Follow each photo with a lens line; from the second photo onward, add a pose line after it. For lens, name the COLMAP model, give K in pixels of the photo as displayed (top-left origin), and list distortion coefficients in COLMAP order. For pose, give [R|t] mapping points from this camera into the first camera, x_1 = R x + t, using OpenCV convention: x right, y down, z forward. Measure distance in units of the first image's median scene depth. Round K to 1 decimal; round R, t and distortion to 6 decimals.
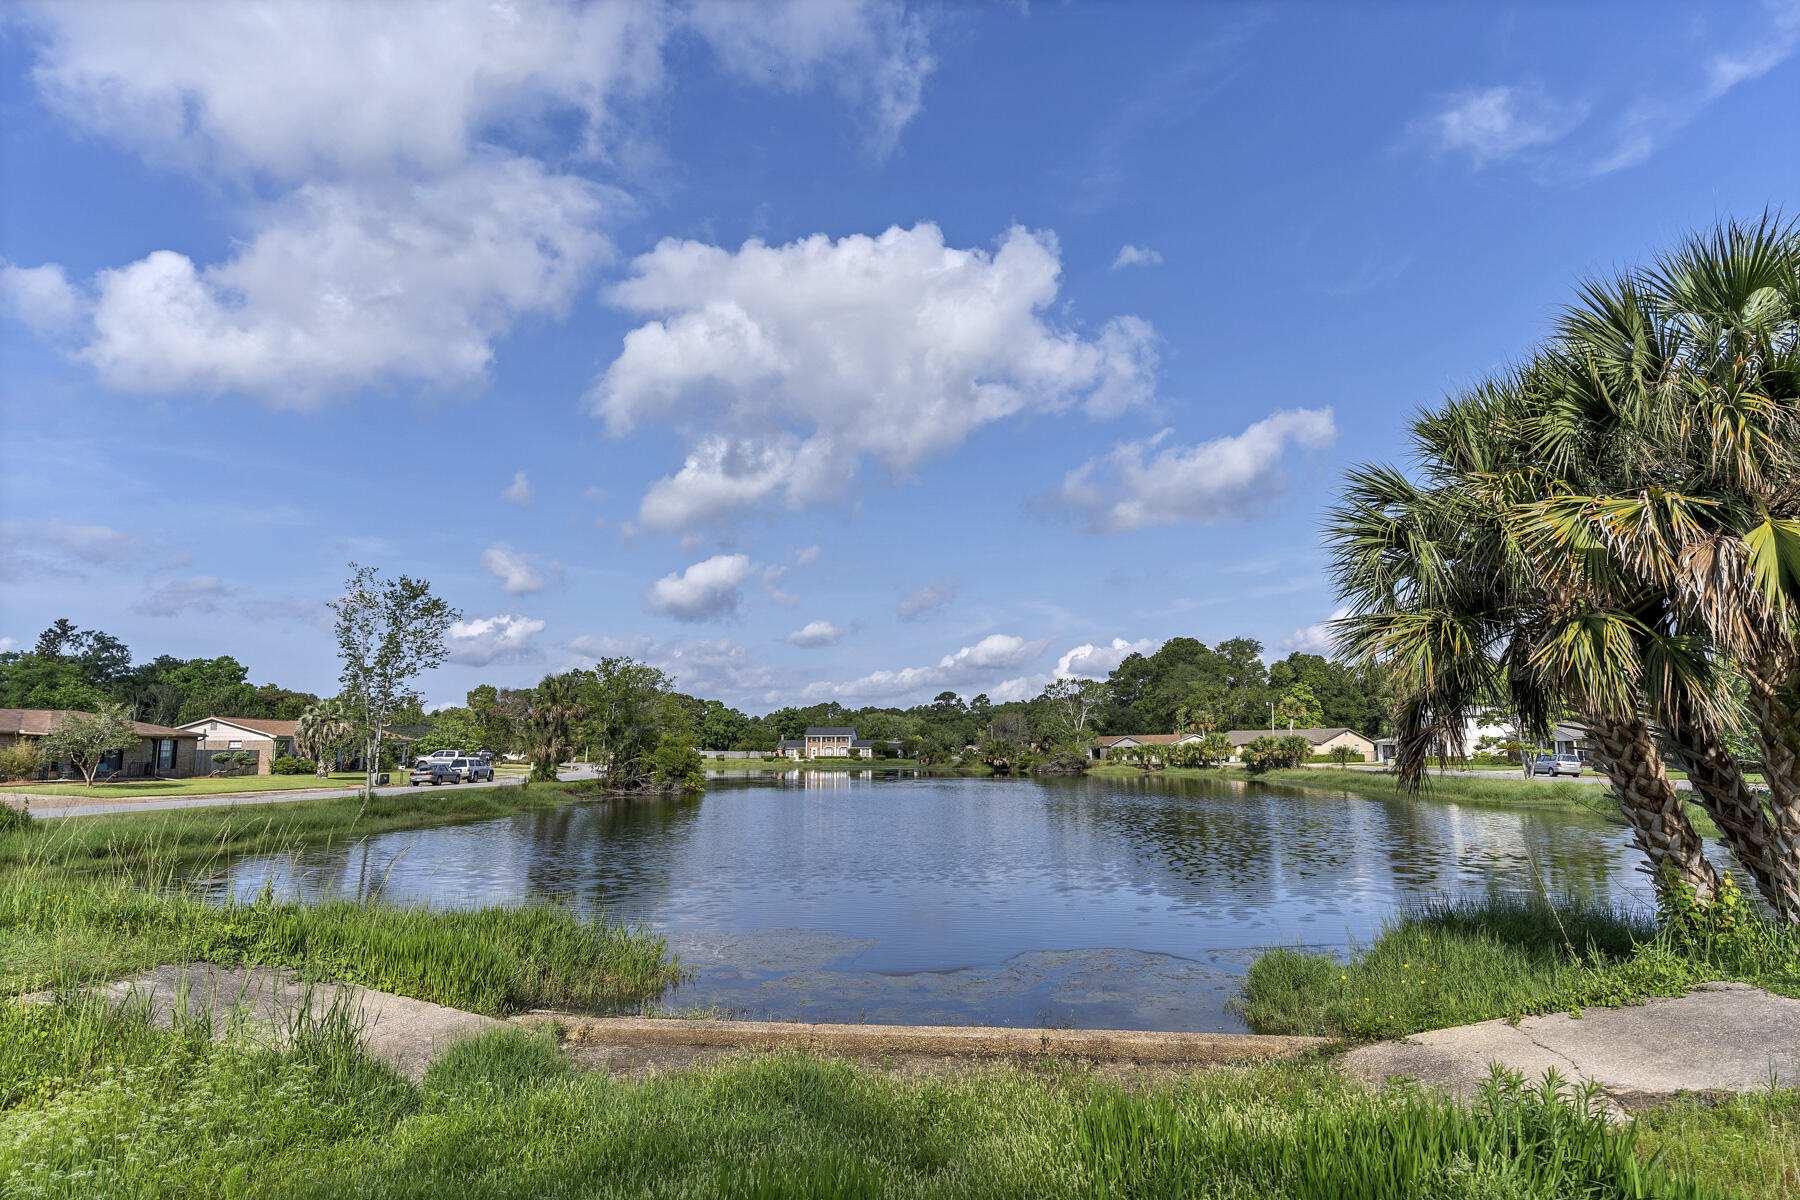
lens RADIAL K [[1056.8, 0, 900.0], [0, 1056.8, 600.0], [0, 0, 1]] dist [0.002494, 0.001002]
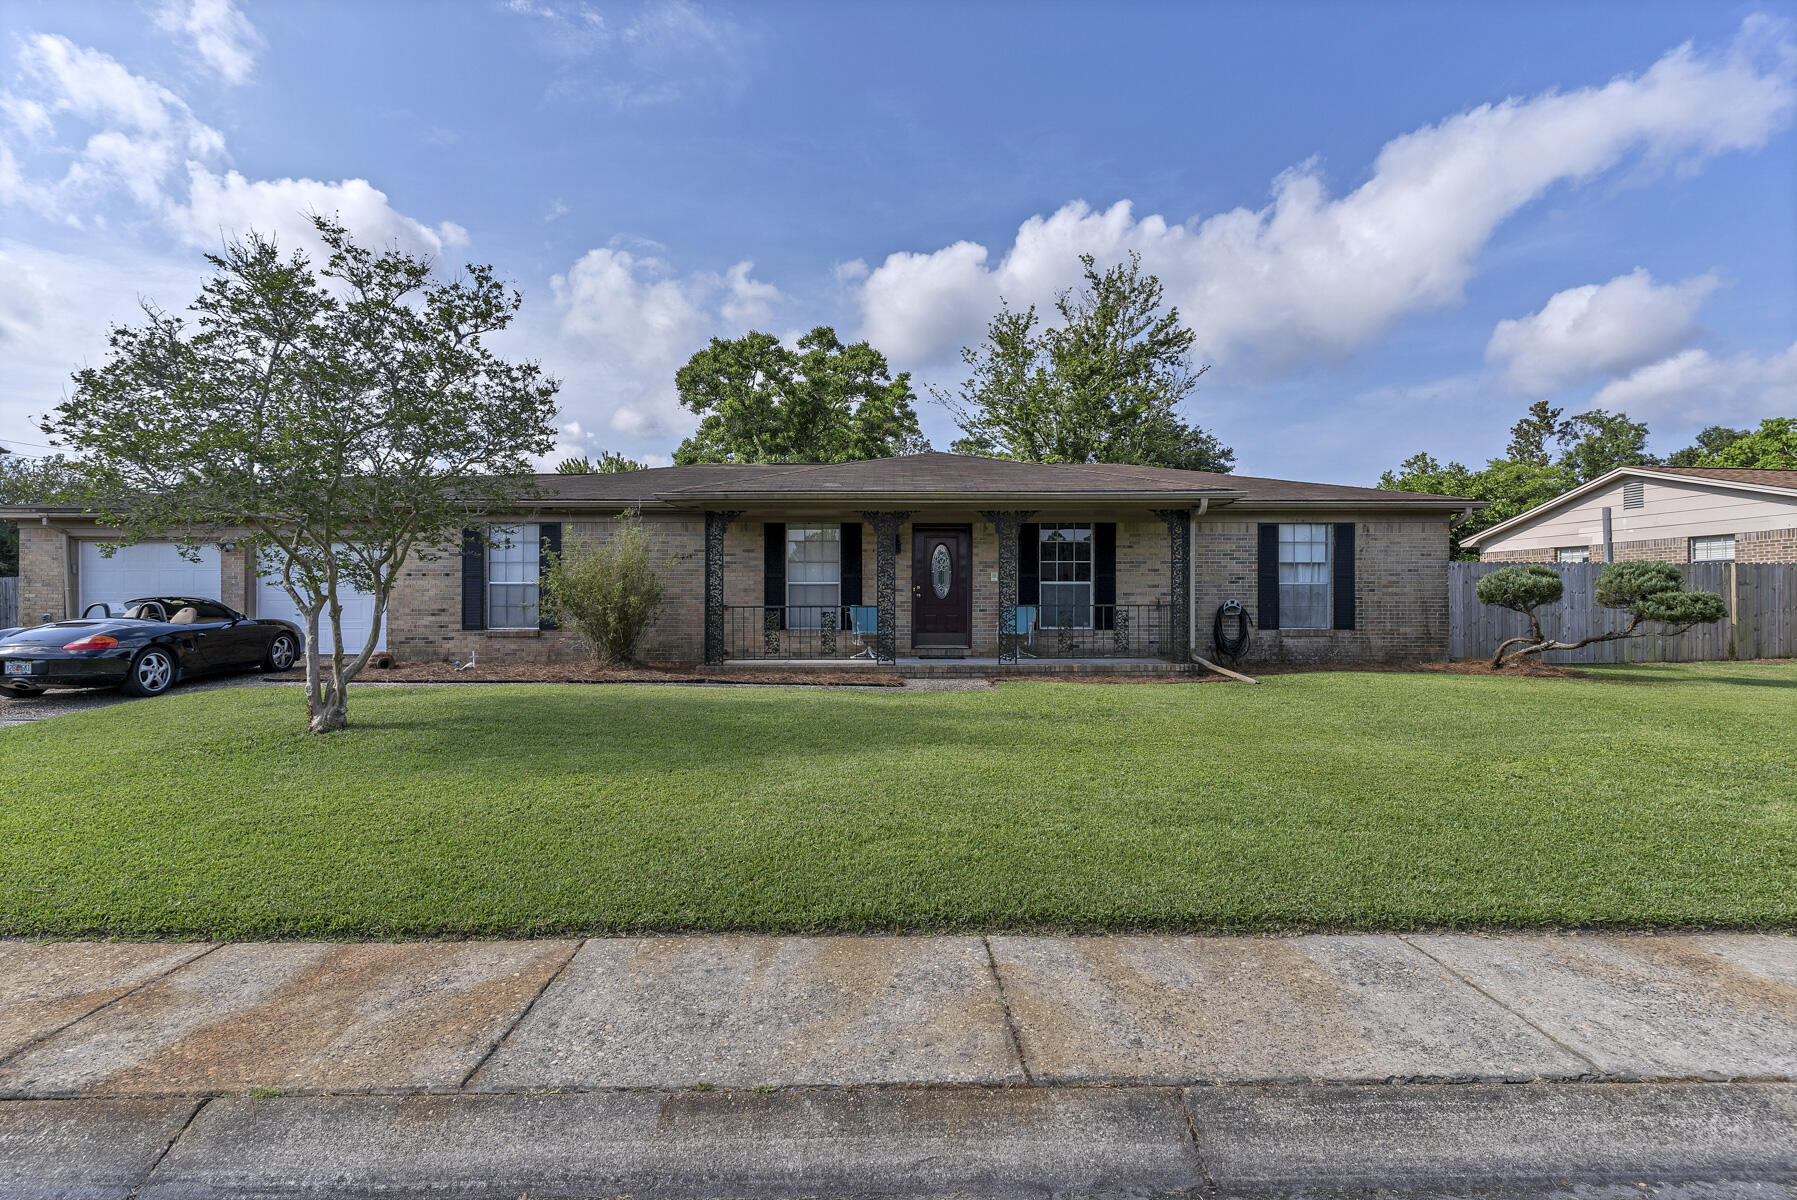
lens RADIAL K [[867.0, 0, 898.0], [0, 867.0, 605.8], [0, 0, 1]] dist [0.001125, 0.000189]
pose [[0.116727, -0.000413, -0.993164, -0.419012], [0.144015, 0.989438, 0.016515, 0.116143], [0.982667, -0.144958, 0.115553, 0.752202]]
